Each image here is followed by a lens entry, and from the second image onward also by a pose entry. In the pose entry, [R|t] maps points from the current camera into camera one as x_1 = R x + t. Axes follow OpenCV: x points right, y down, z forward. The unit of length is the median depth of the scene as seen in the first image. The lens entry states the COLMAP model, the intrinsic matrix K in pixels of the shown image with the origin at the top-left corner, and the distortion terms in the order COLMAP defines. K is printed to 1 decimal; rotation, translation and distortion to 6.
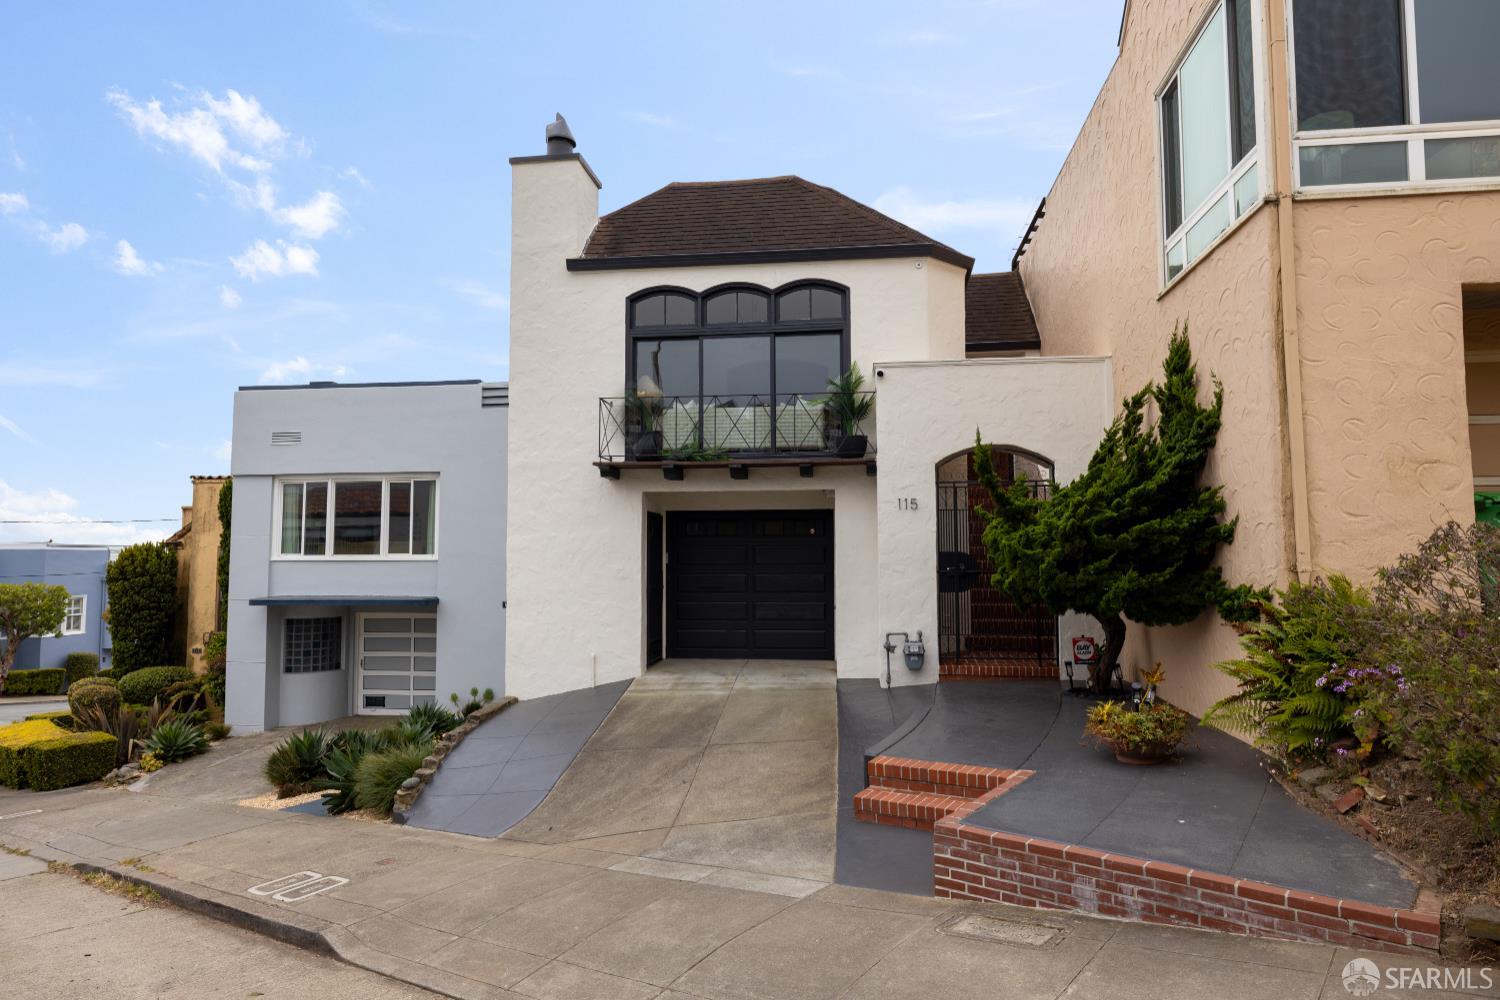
lens RADIAL K [[905.7, 0, 745.5], [0, 905.7, 502.3], [0, 0, 1]] dist [-0.005624, 0.000740]
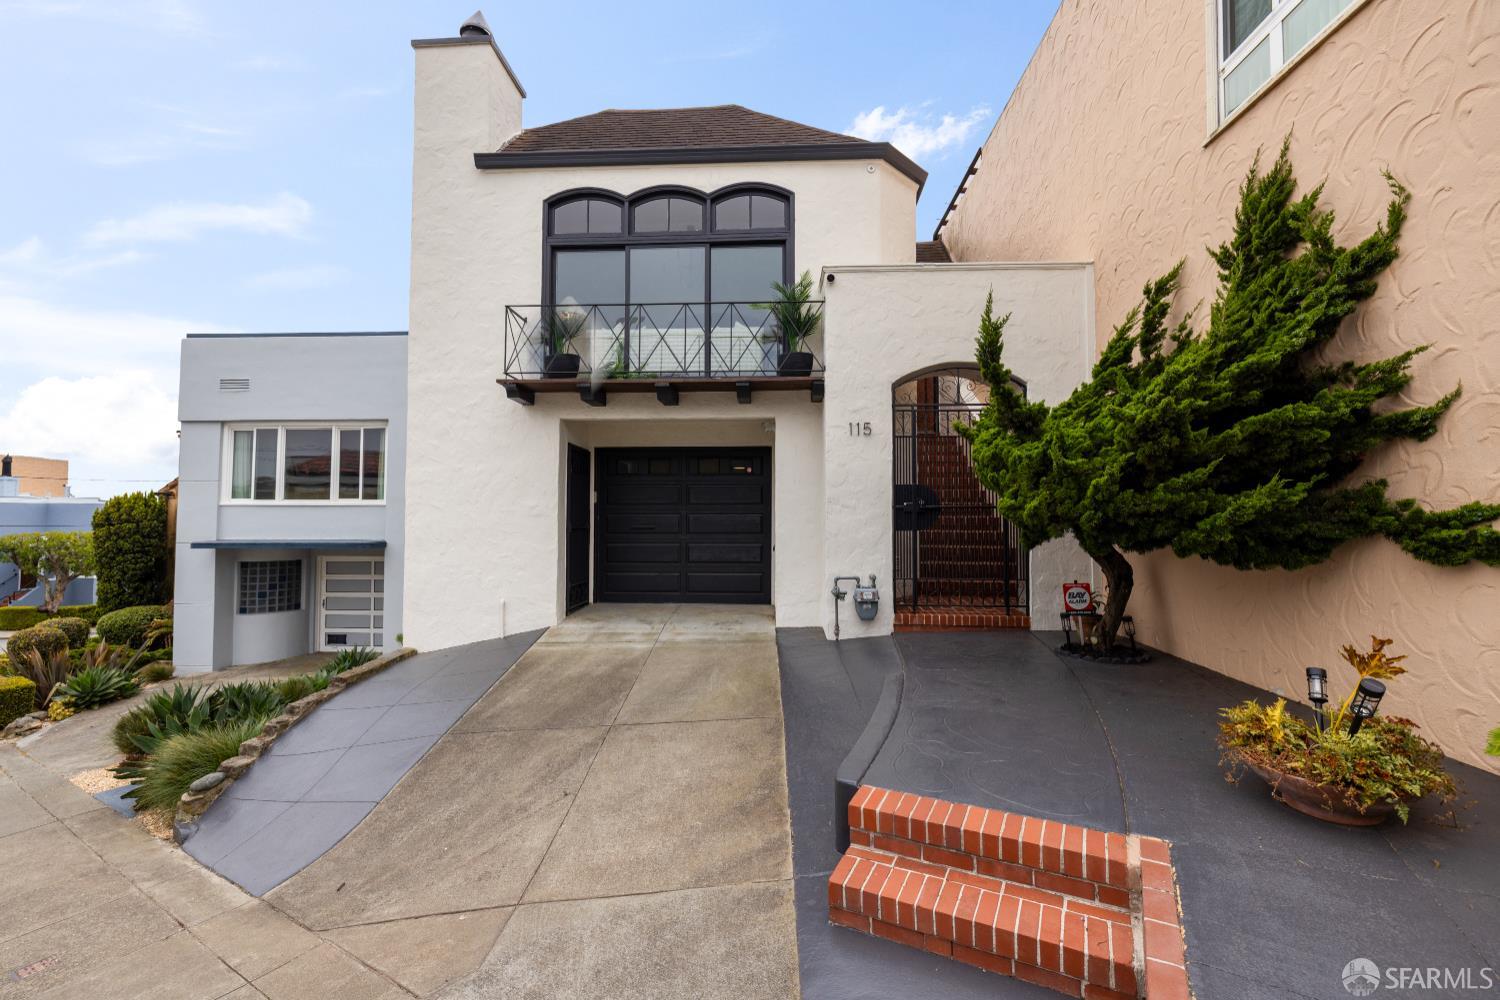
lens RADIAL K [[639.3, 0, 750.1], [0, 639.3, 496.6], [0, 0, 1]] dist [-0.000385, 0.000449]
pose [[0.996686, 0.008530, 0.080898, 0.022743], [-0.010574, 0.999635, 0.024864, 0.048209], [-0.080657, -0.025637, 0.996412, 0.363643]]
